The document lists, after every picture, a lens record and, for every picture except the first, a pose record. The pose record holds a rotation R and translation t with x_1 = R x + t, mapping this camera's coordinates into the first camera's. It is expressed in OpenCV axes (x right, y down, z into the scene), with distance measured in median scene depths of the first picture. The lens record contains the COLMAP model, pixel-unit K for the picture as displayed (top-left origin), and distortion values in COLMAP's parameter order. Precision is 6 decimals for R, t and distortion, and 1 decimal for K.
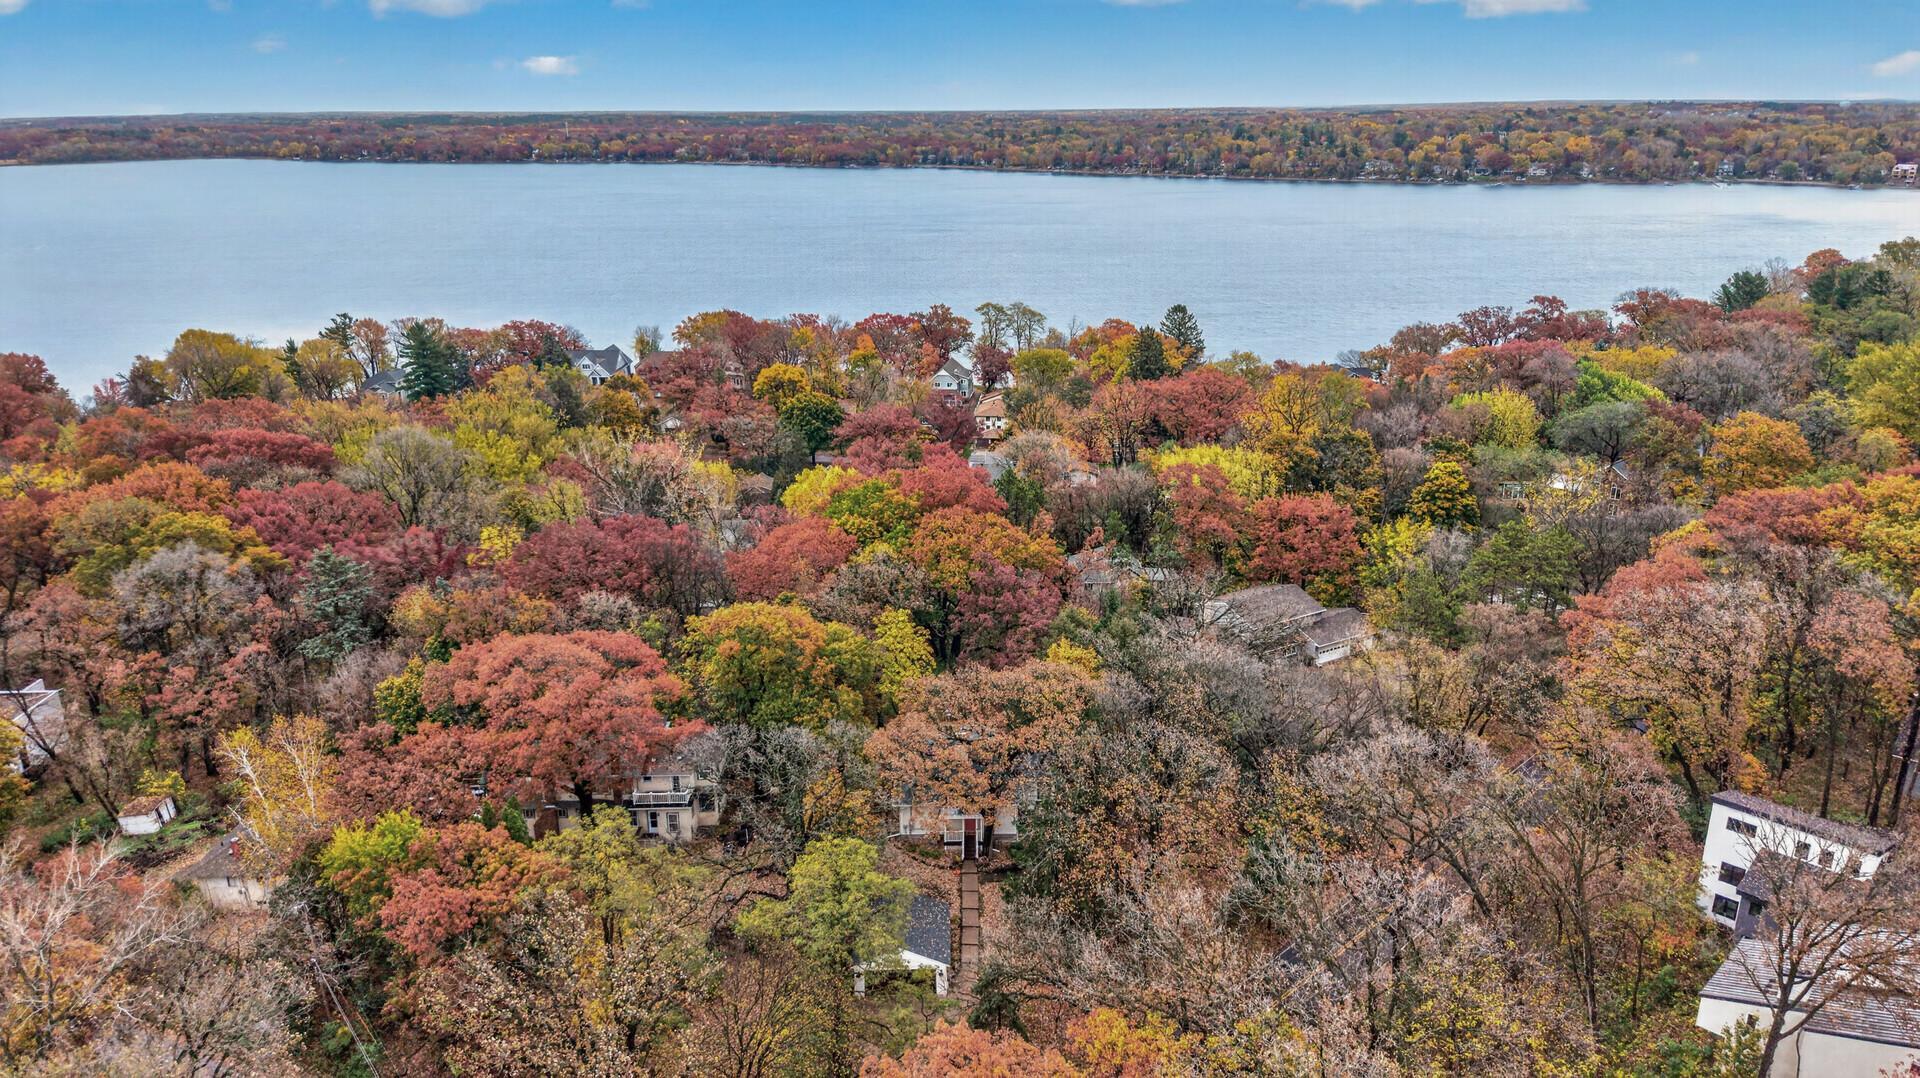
lens RADIAL K [[1306.2, 0, 960.0], [0, 1306.2, 539.0], [0, 0, 1]] dist [0.101037, -0.124835]
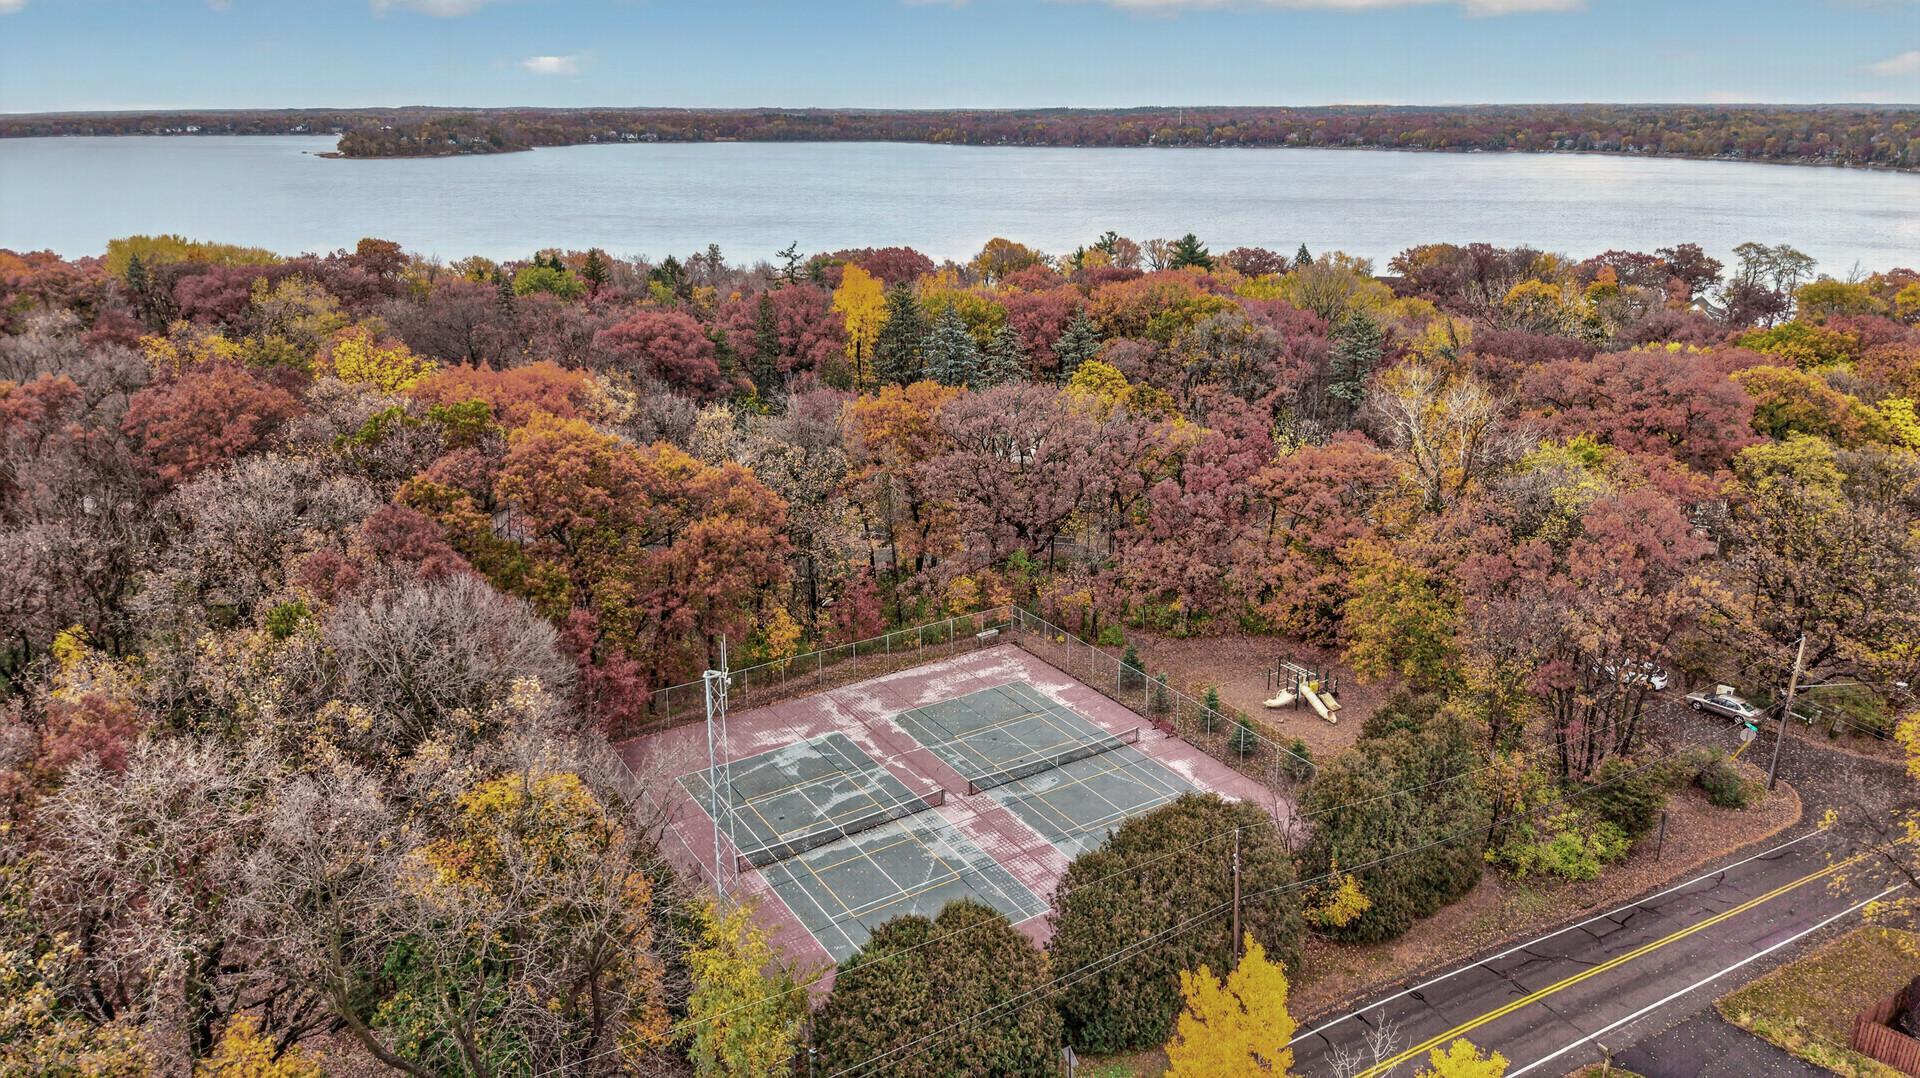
lens RADIAL K [[1294.3, 0, 932.0], [0, 1294.3, 540.6], [0, 0, 1]] dist [0.097364, -0.118948]
pose [[0.909505, 0.137933, -0.392141, -0.110893], [-0.136183, 0.990153, 0.032427, 0.083818], [0.392753, 0.023911, 0.919333, -0.119414]]
